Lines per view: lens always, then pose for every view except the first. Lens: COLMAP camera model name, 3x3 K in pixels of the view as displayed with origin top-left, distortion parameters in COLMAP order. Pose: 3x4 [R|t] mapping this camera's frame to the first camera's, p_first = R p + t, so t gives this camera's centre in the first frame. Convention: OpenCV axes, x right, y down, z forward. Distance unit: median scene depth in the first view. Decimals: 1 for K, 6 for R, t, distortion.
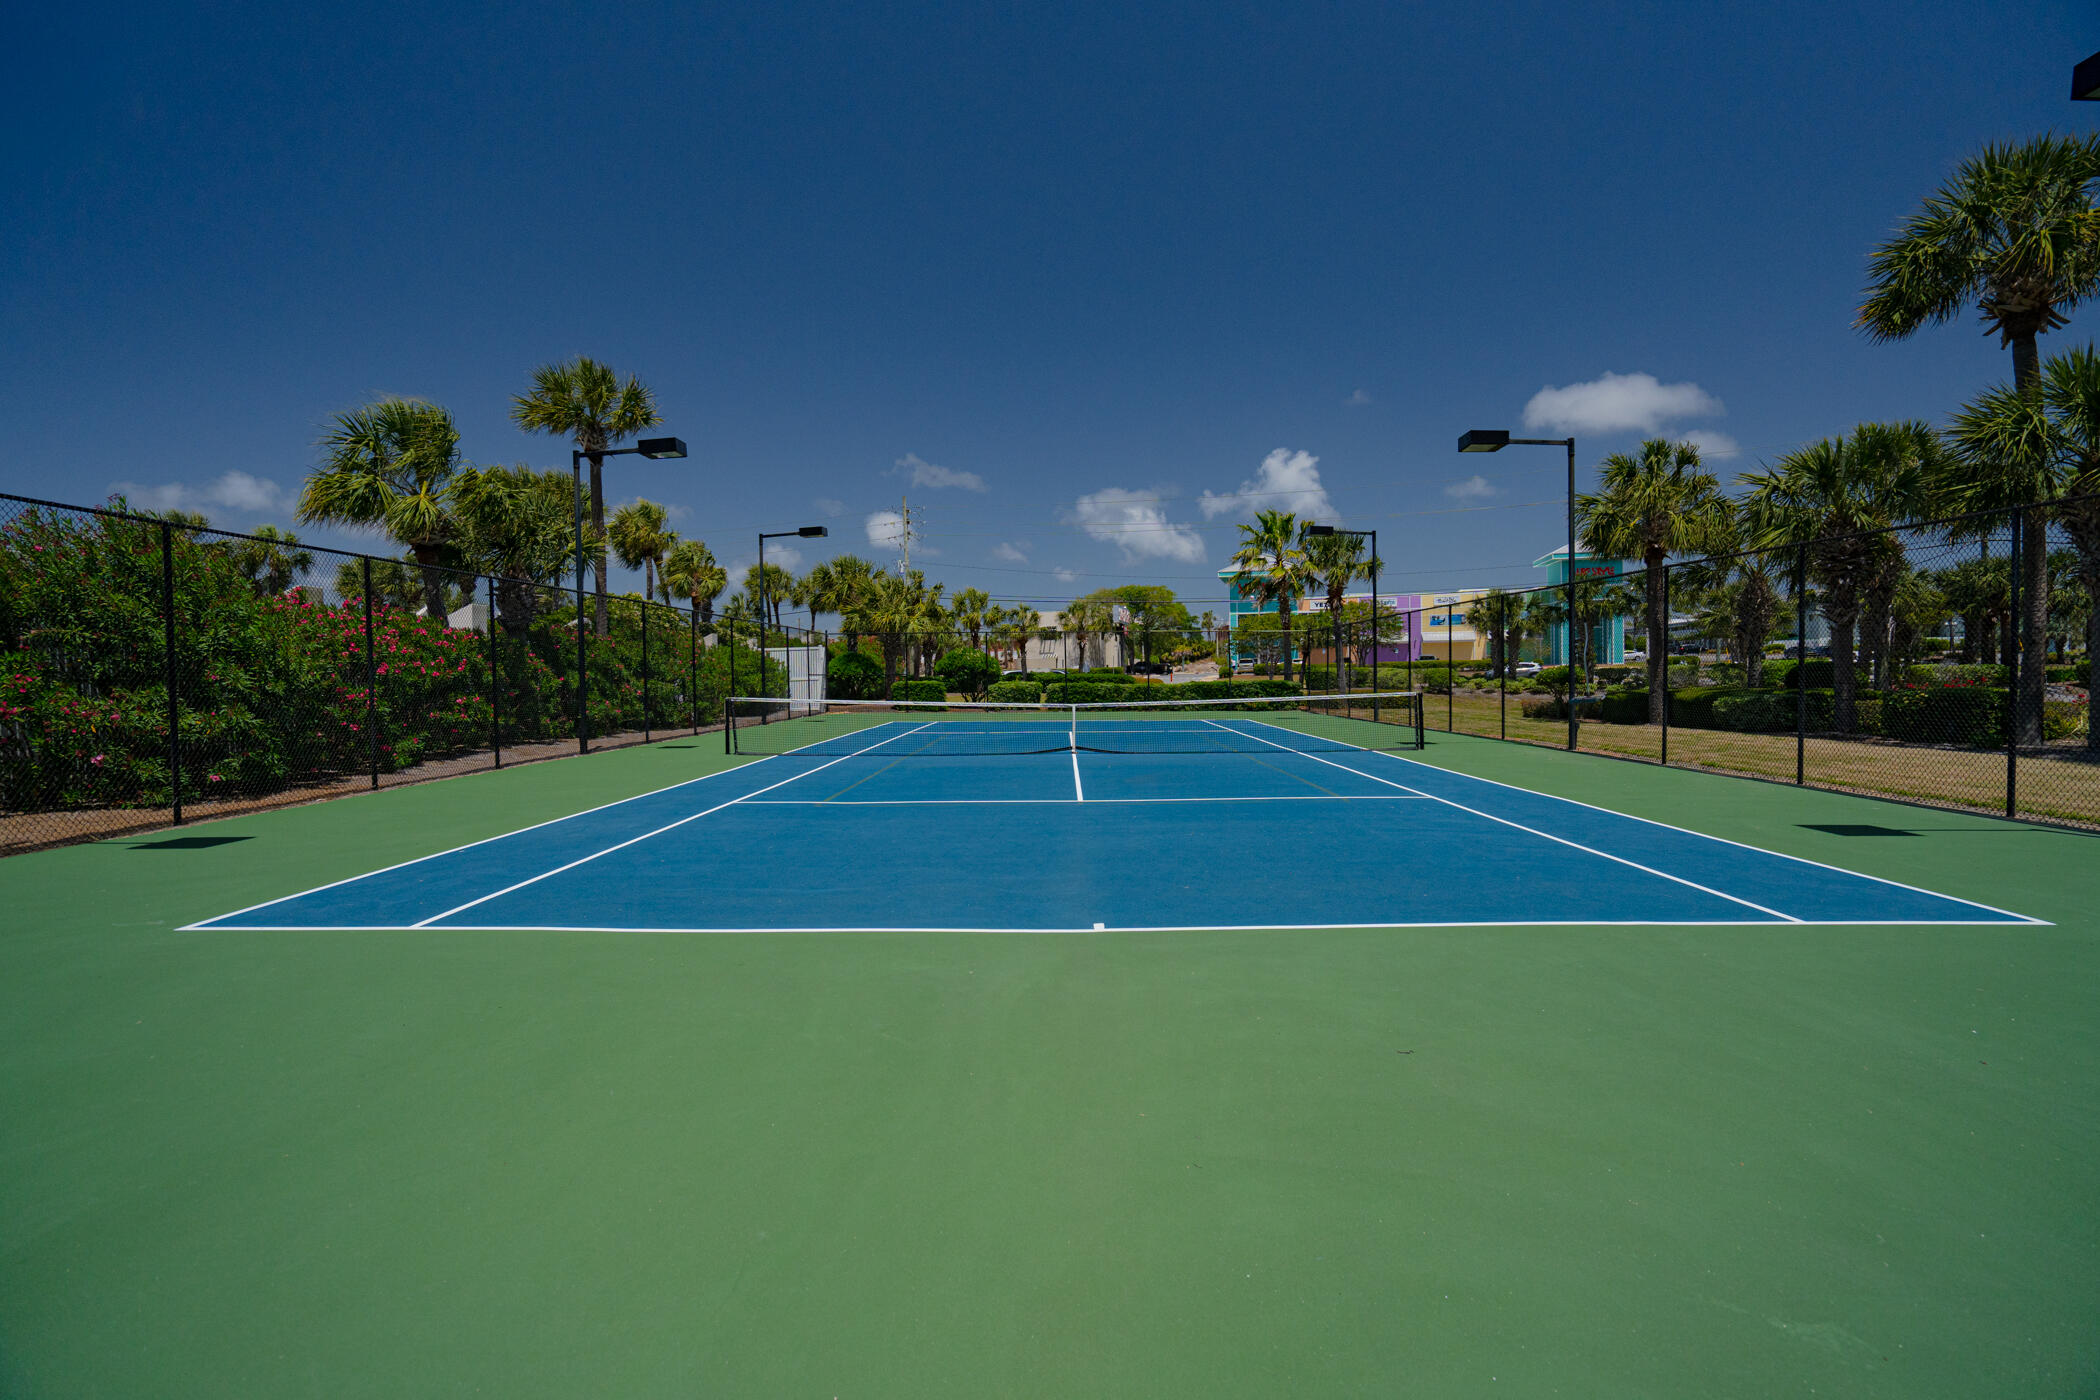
lens RADIAL K [[948.1, 0, 1049.2], [0, 948.1, 692.9], [0, 0, 1]] dist [-0.002760, 0.000950]
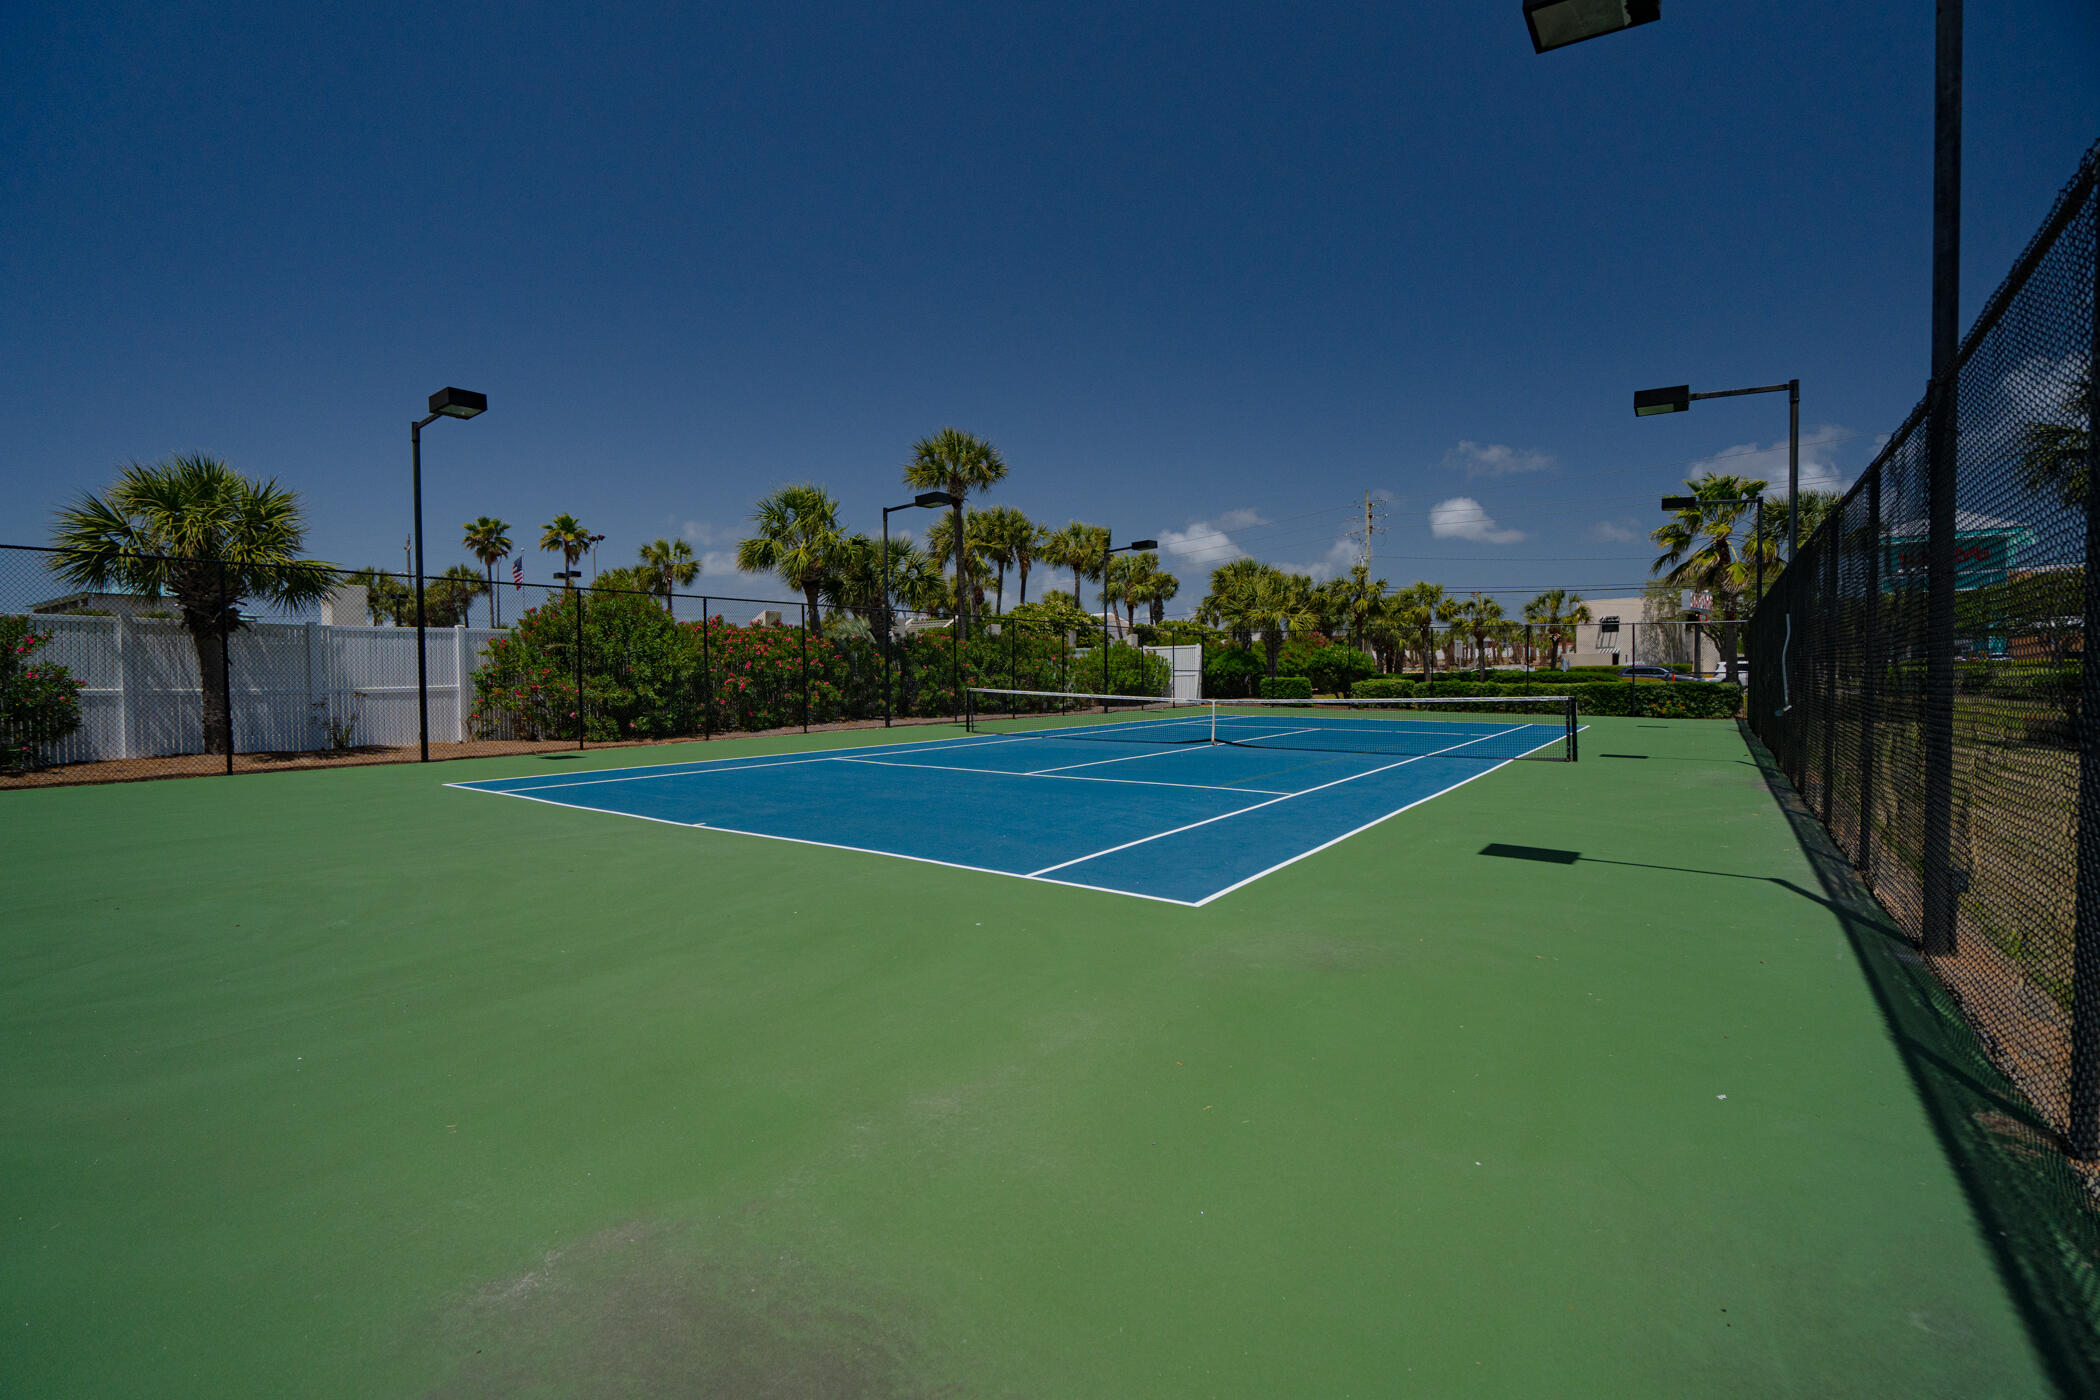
lens RADIAL K [[948.1, 0, 1049.8], [0, 948.1, 696.4], [0, 0, 1]] dist [-0.002760, 0.000950]
pose [[0.831896, 0.019876, -0.554575, 0.237930], [-0.015686, 0.999801, 0.012303, -0.000600], [0.554709, -0.001536, 0.832043, -0.008471]]
